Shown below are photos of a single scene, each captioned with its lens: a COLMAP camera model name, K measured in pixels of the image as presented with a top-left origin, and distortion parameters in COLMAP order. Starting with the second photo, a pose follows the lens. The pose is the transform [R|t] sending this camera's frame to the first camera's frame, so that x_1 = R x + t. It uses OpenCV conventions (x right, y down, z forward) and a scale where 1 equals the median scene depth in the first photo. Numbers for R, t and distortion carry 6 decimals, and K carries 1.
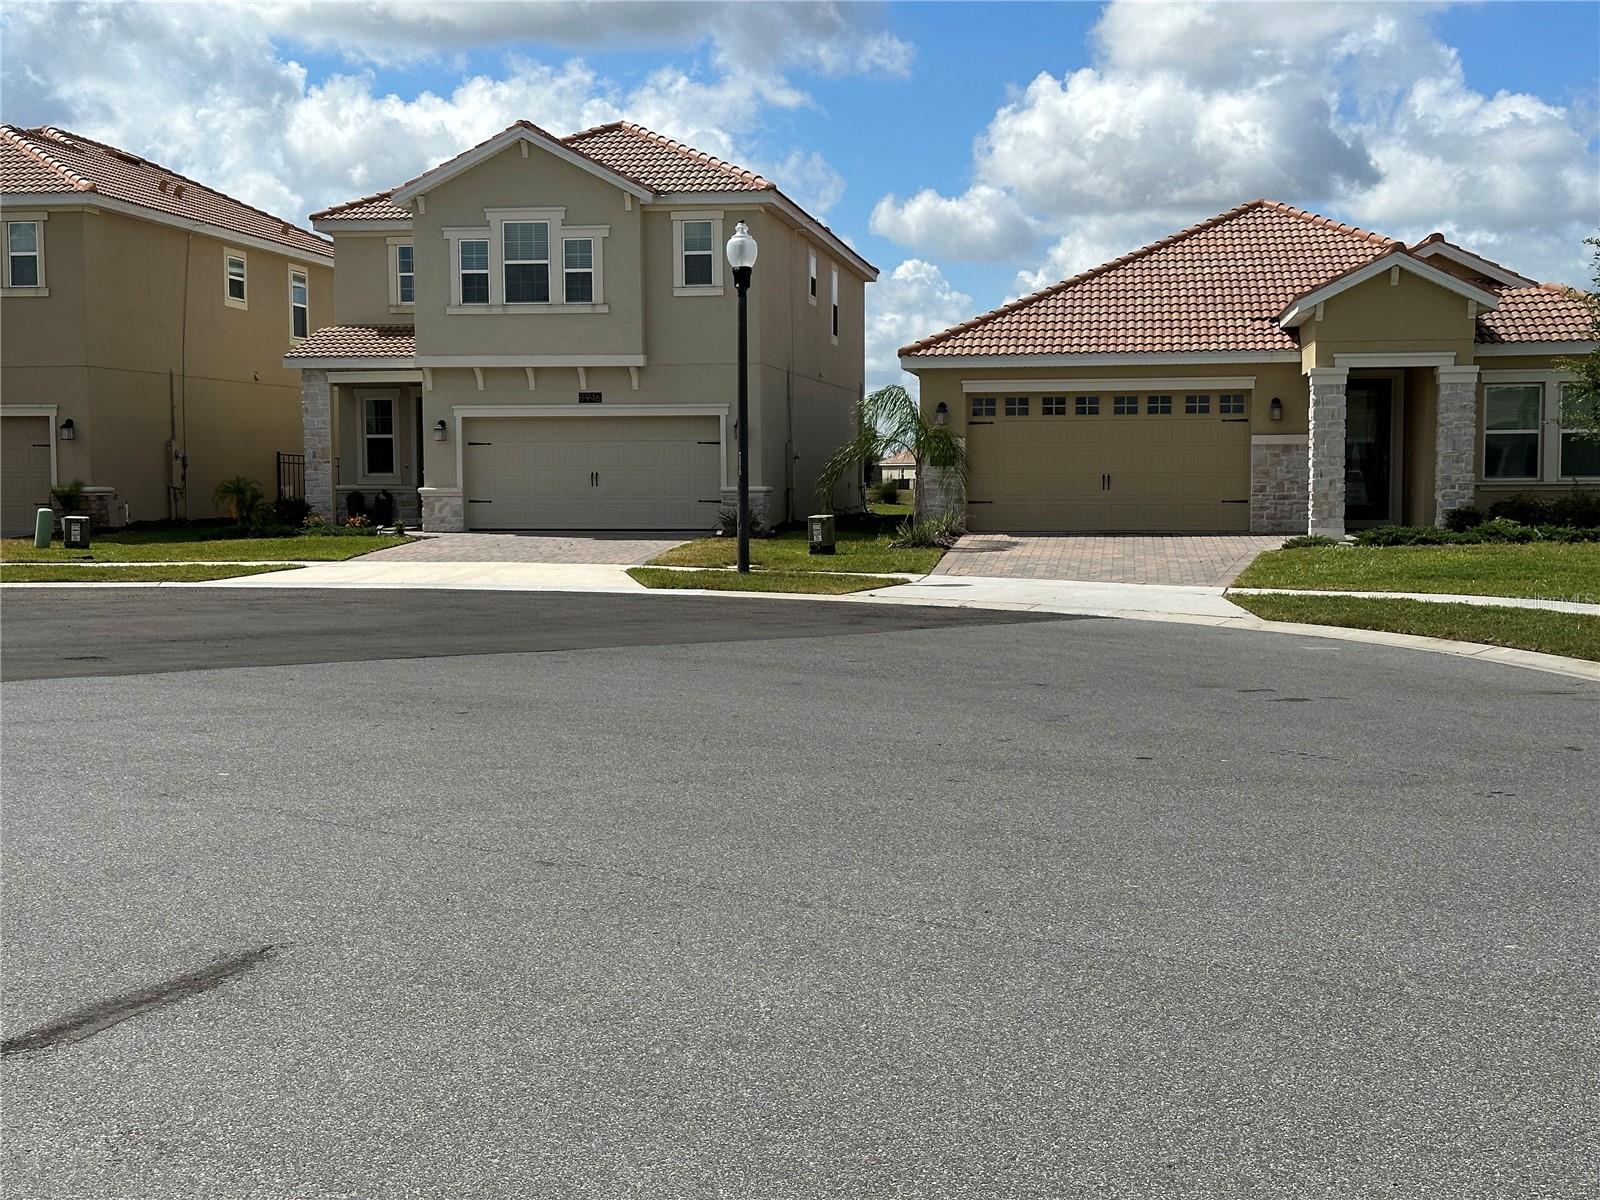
lens RADIAL K [[2222.0, 0, 803.1], [0, 2222.0, 600.7], [0, 0, 1]] dist [0.144765, 0.000000]
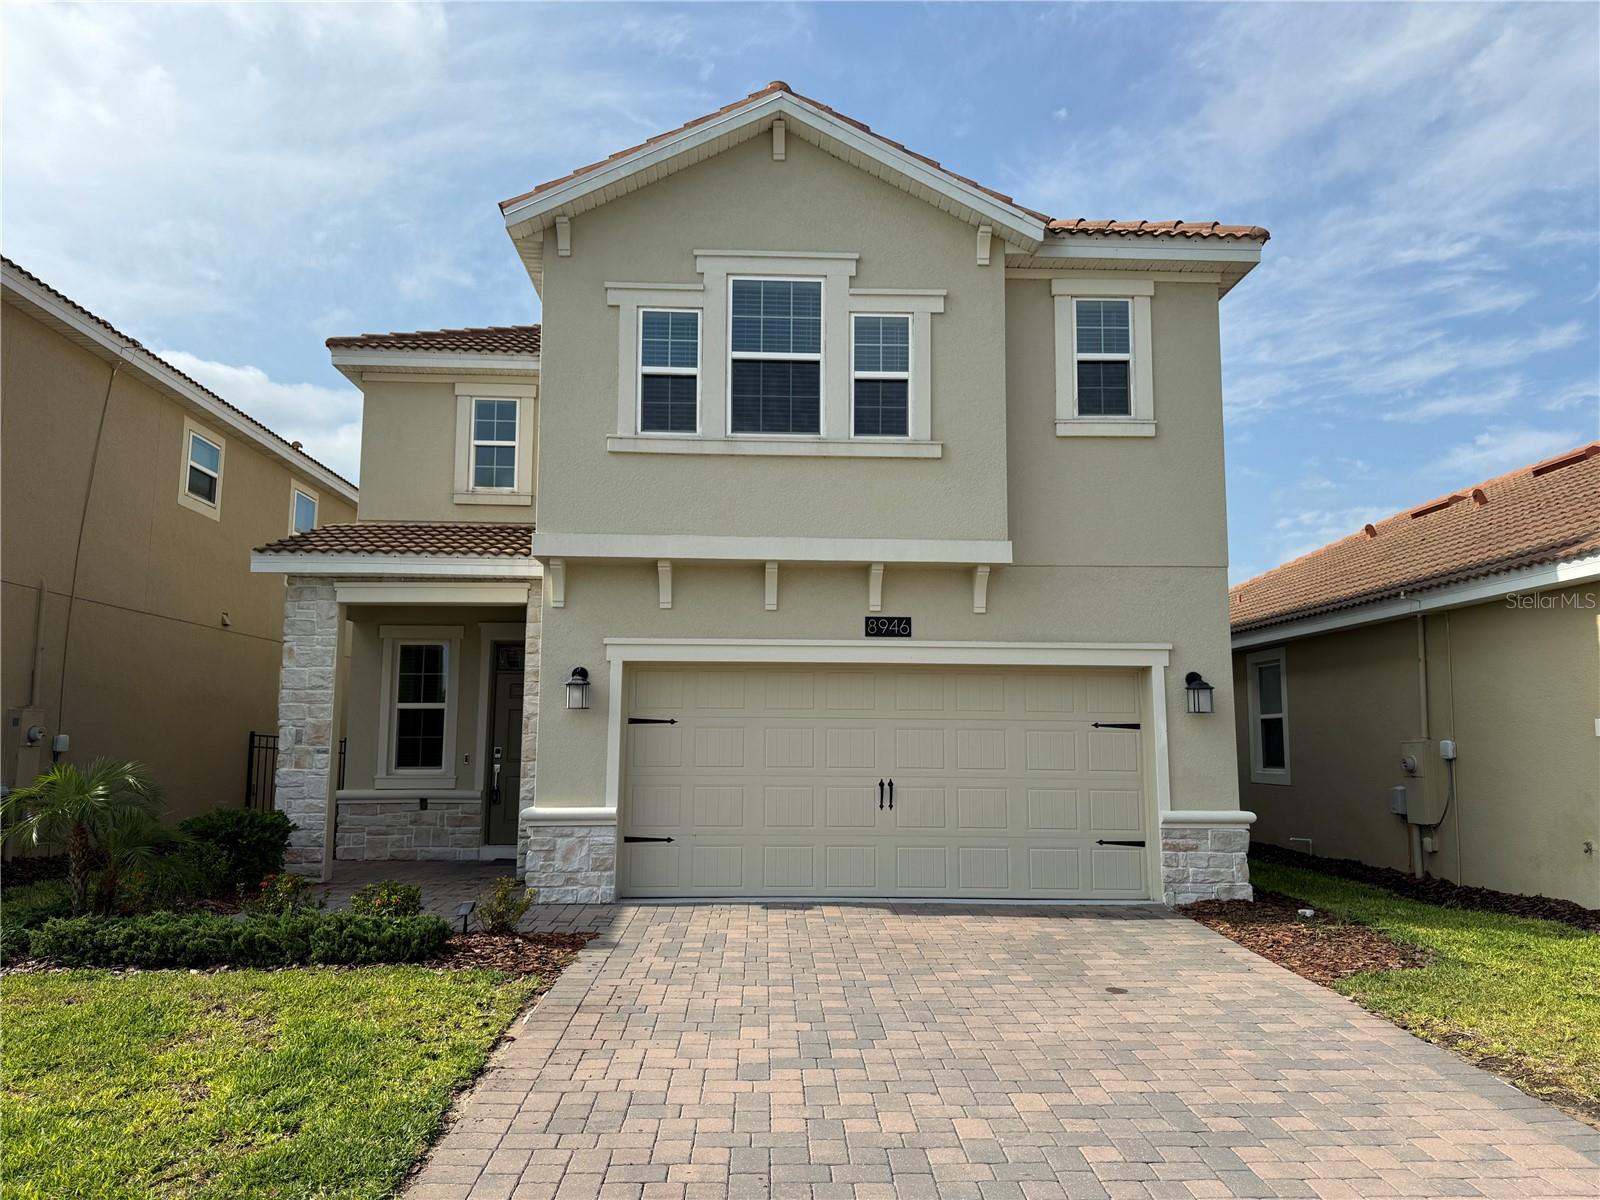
lens RADIAL K [[1142.1, 0, 792.9], [0, 1142.1, 596.9], [0, 0, 1]] dist [0.035994, -0.002232]
pose [[0.984172, 0.035107, 0.173704, -0.162351], [-0.001909, 0.982225, -0.187699, -0.049791], [-0.177206, 0.184396, 0.966745, 0.758647]]
